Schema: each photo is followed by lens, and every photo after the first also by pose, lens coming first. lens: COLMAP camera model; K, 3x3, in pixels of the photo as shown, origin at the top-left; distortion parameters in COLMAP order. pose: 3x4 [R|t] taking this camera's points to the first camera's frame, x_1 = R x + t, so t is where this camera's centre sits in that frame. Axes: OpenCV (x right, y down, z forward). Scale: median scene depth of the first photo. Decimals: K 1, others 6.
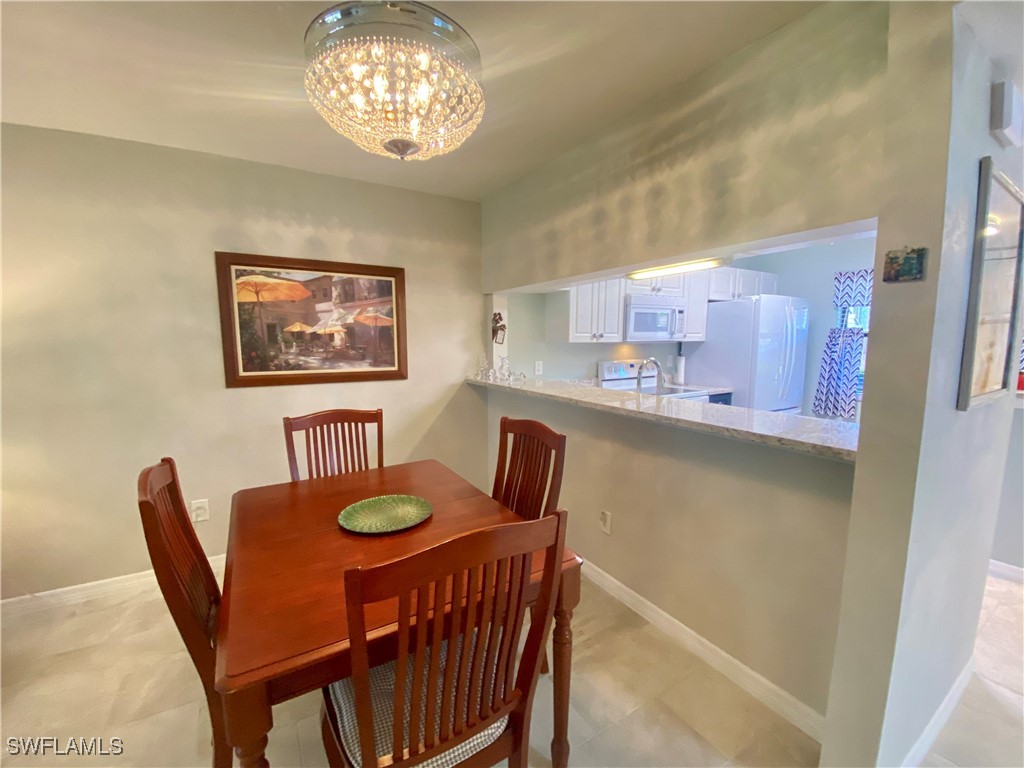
lens RADIAL K [[411.8, 0, 512.4], [0, 411.8, 388.6], [0, 0, 1]] dist [0.023737, -0.000061]
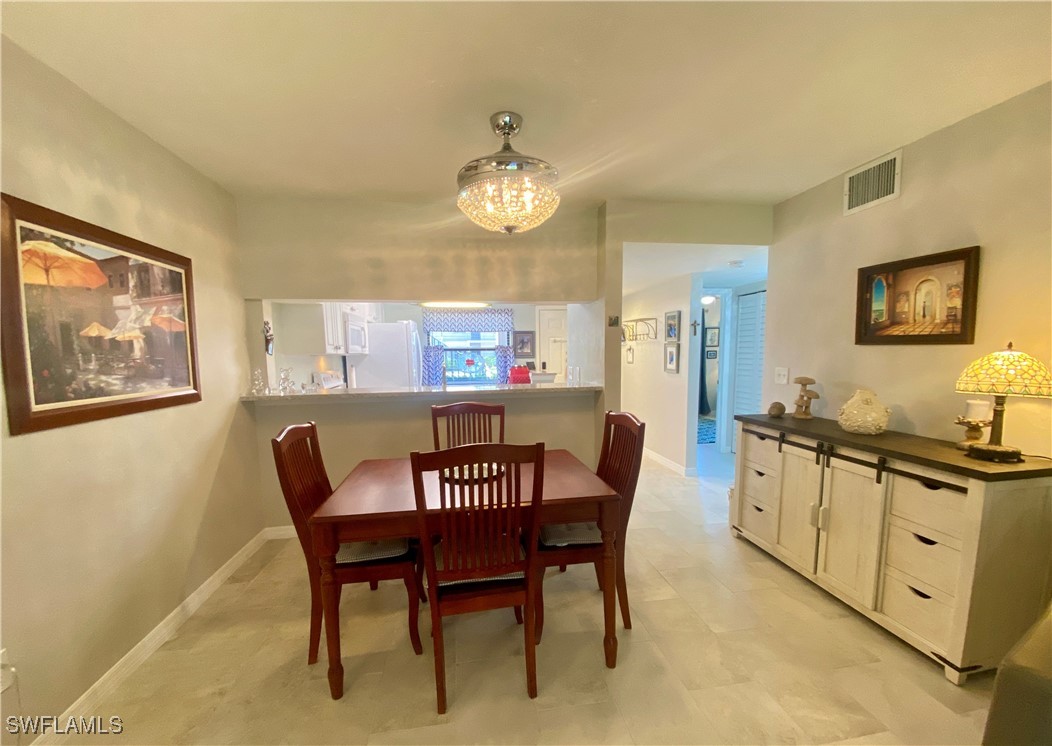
lens RADIAL K [[441.0, 0, 531.3], [0, 441.0, 379.3], [0, 0, 1]] dist [0.000217, -0.000106]
pose [[0.378786, -0.062648, 0.923362, -0.871052], [0.127598, 0.991713, 0.014942, 0.002971], [-0.916646, 0.112159, 0.383641, 0.129523]]
